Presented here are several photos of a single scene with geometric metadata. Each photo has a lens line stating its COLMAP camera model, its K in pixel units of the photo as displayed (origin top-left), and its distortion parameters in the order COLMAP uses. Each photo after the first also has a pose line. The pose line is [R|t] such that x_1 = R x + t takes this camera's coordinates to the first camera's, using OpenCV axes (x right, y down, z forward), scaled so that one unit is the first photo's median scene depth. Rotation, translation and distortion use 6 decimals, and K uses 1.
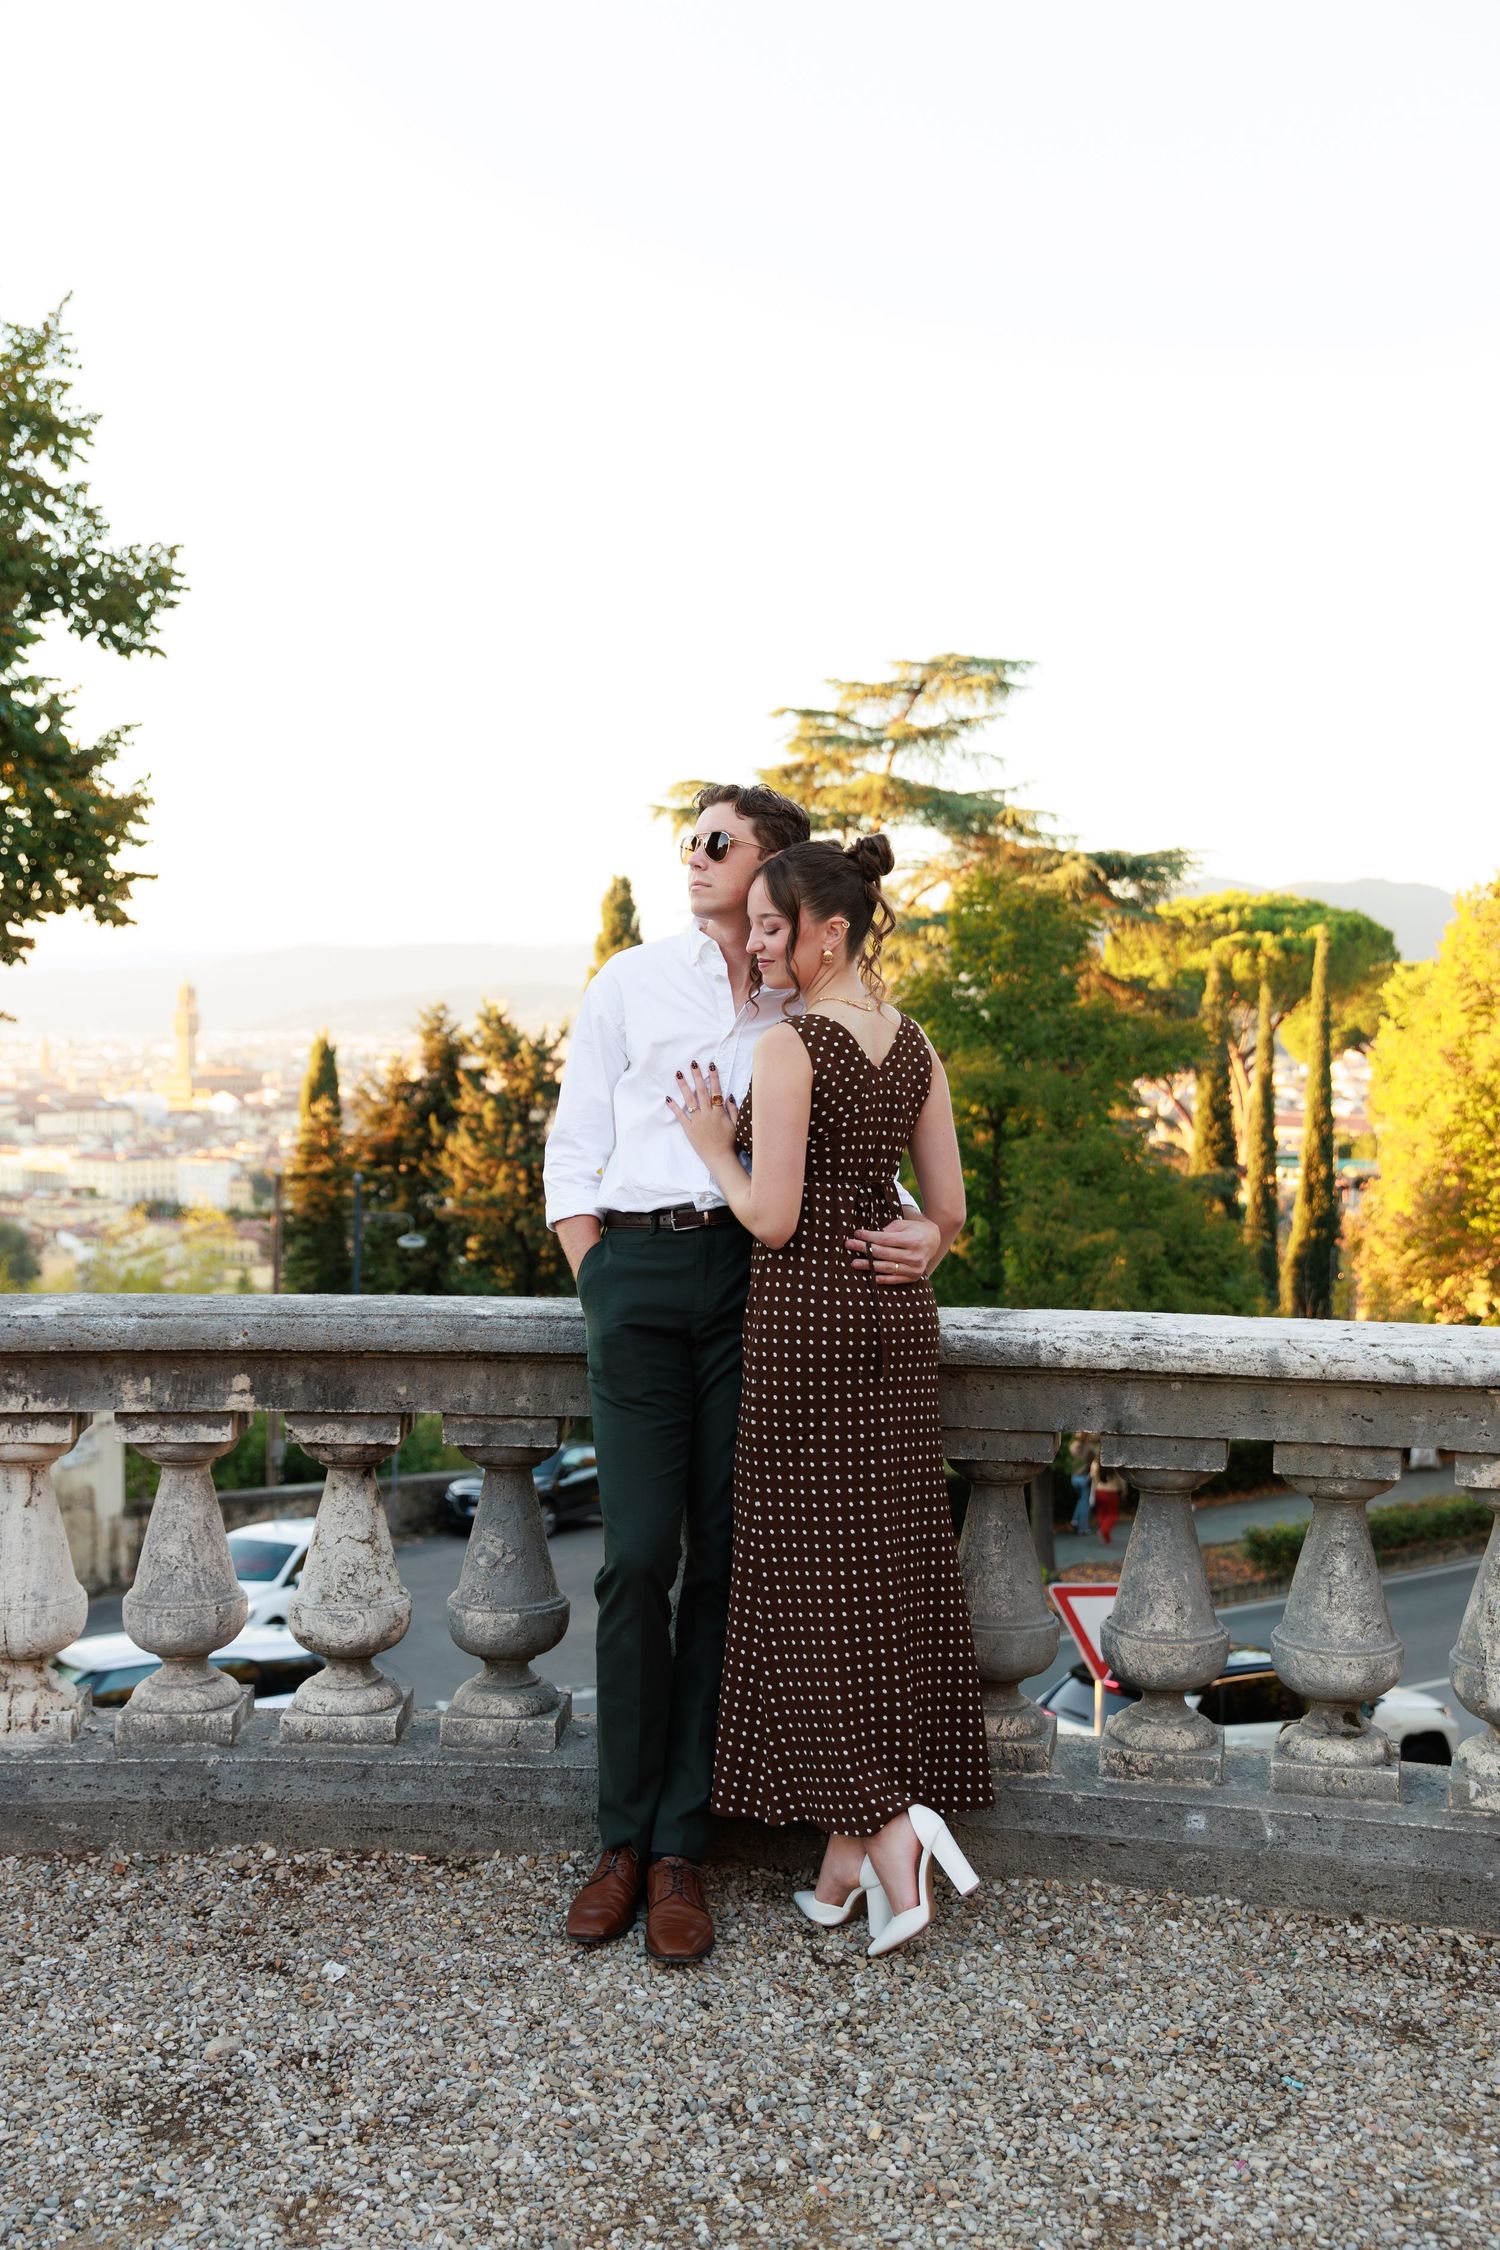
lens RADIAL K [[2490.1, 0, 744.7], [0, 2490.1, 1131.2], [0, 0, 1]] dist [0.059787, -0.058033]
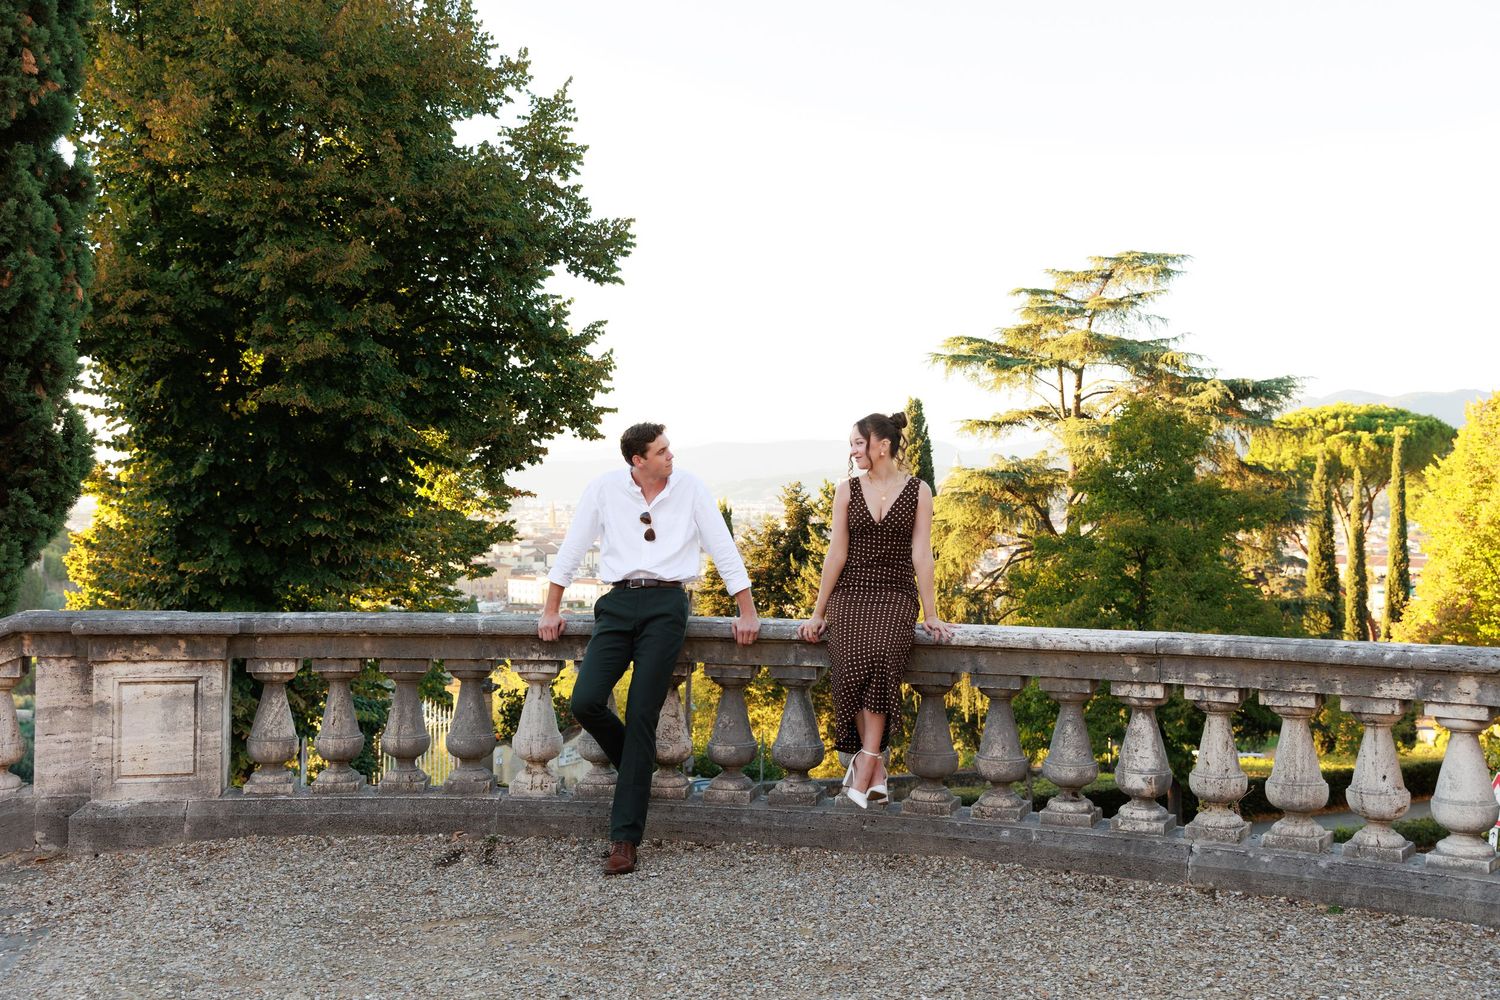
lens RADIAL K [[1660.1, 0, 734.4], [0, 1660.1, 491.0], [0, 0, 1]] dist [0.059787, -0.058033]
pose [[0.986633, -0.002450, -0.162940, 0.030376], [-0.004900, 0.998989, -0.044696, 0.003049], [0.162885, 0.044897, 0.985623, -0.105682]]
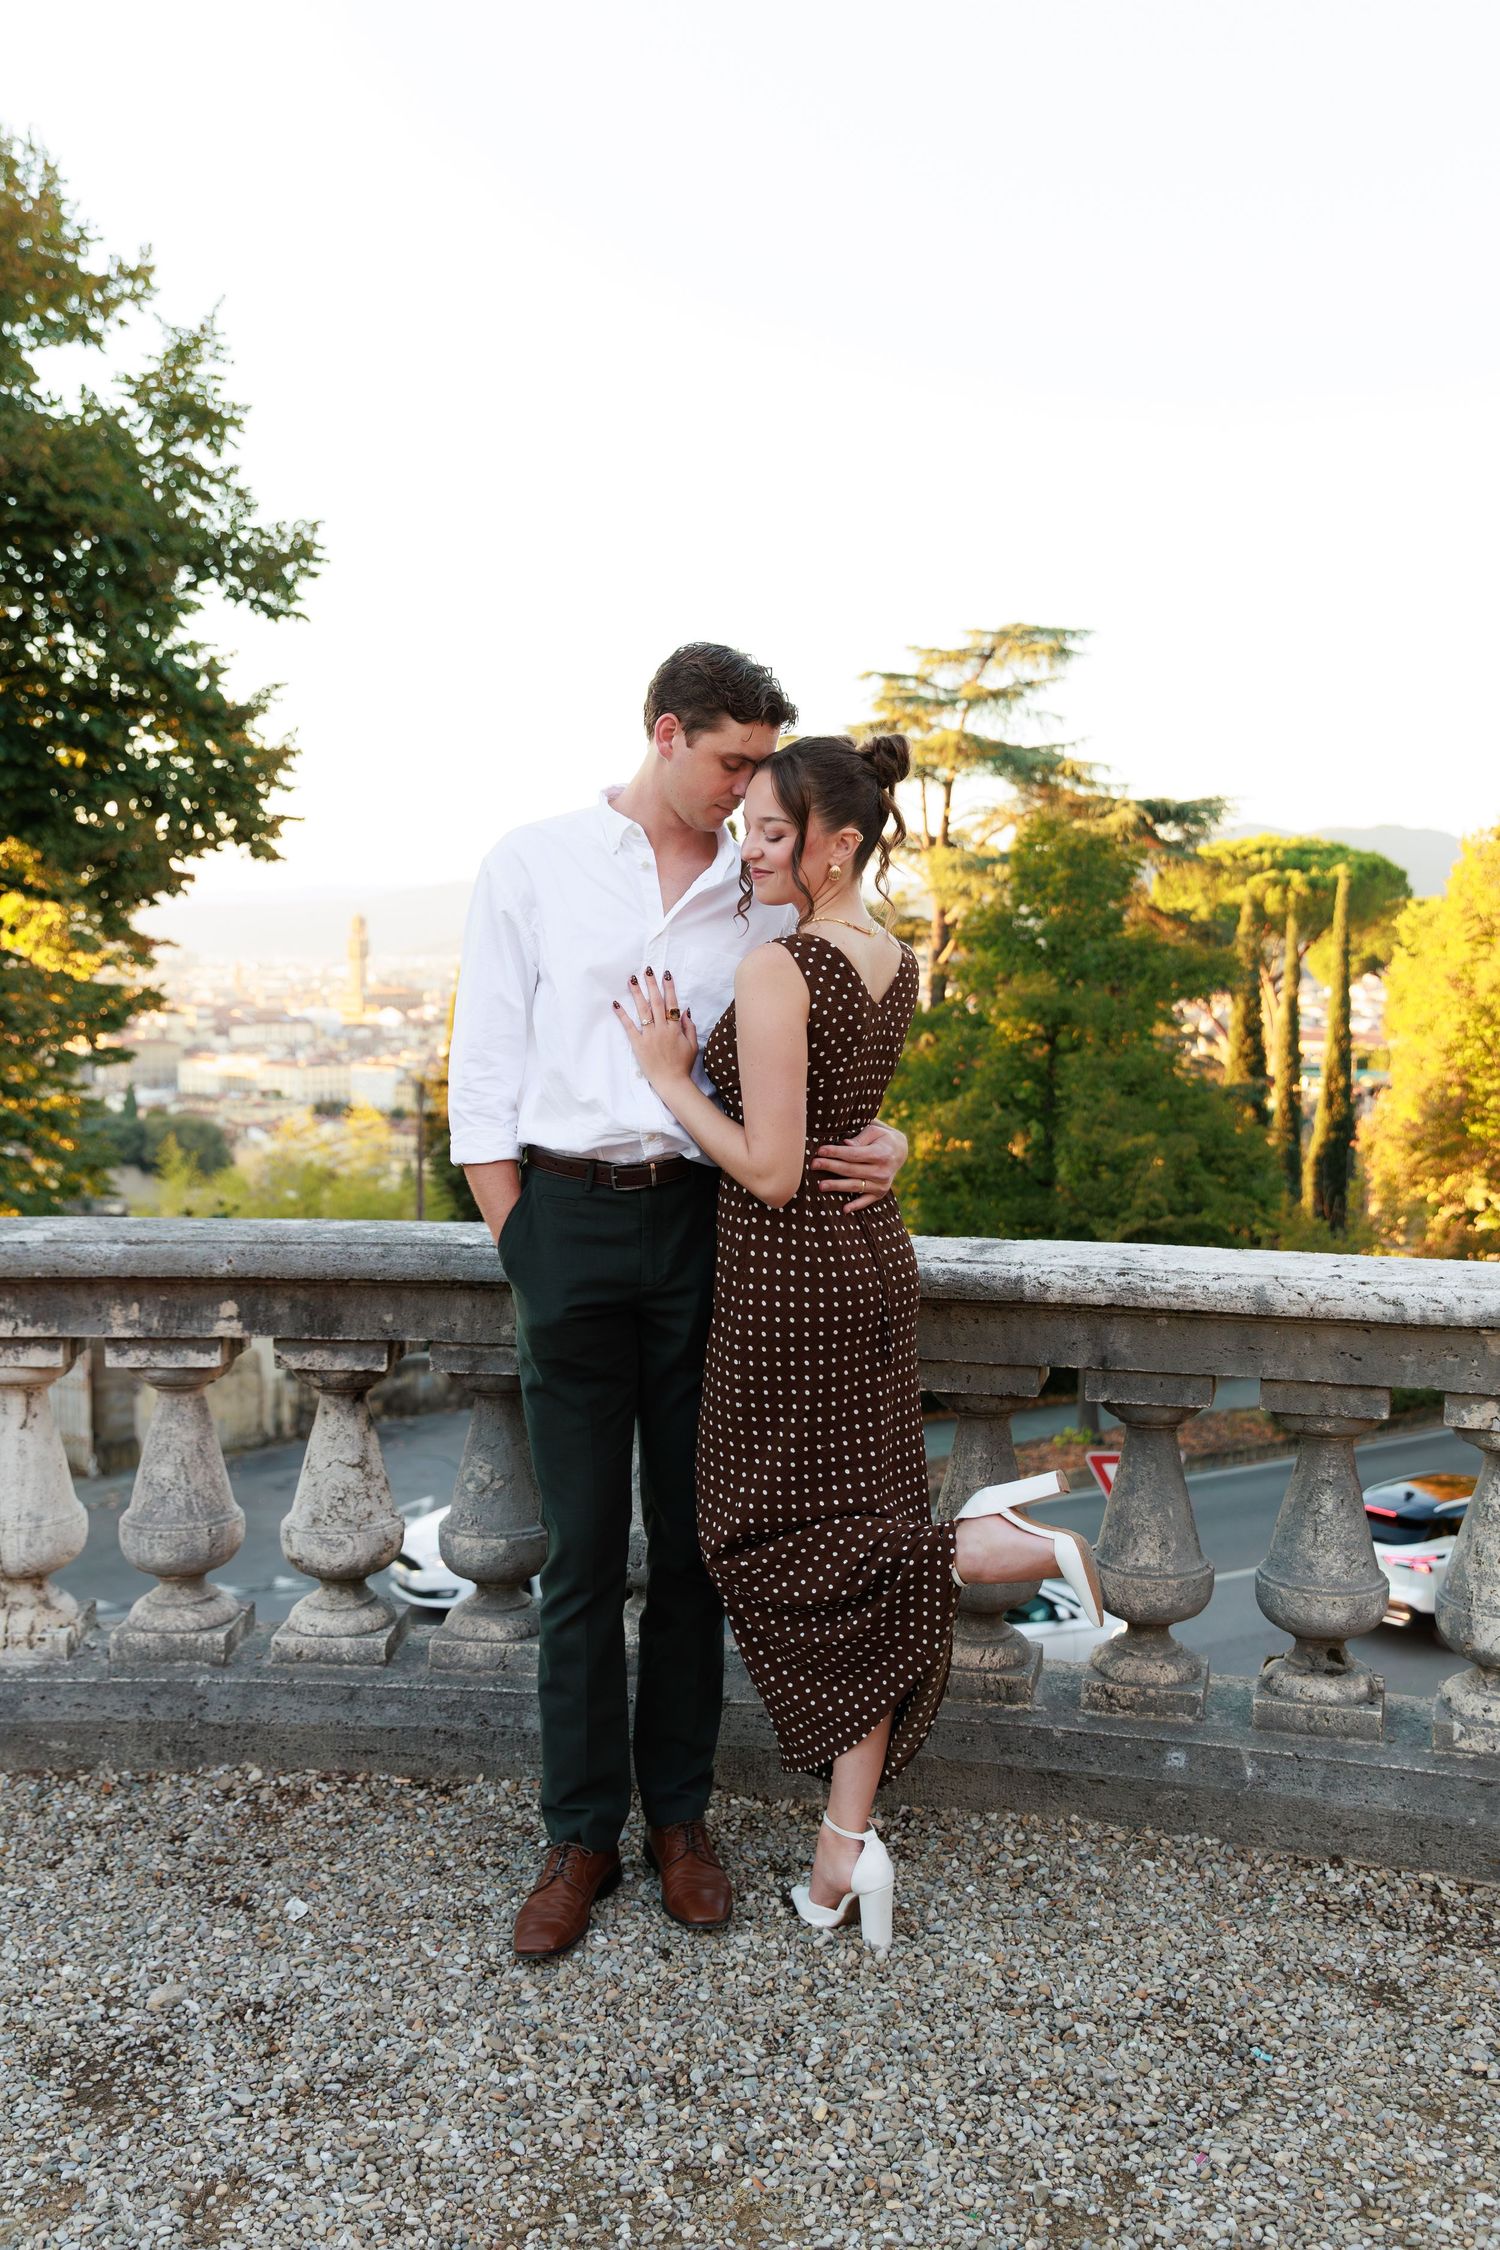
lens RADIAL K [[2162.9, 0, 789.9], [0, 2162.9, 1127.3], [0, 0, 1]] dist [0.018805, -0.012218]
pose [[0.999738, 0.004533, -0.022430, 0.007468], [-0.003664, 0.999246, 0.038643, -0.001131], [0.022588, -0.038551, 0.999001, 0.024461]]
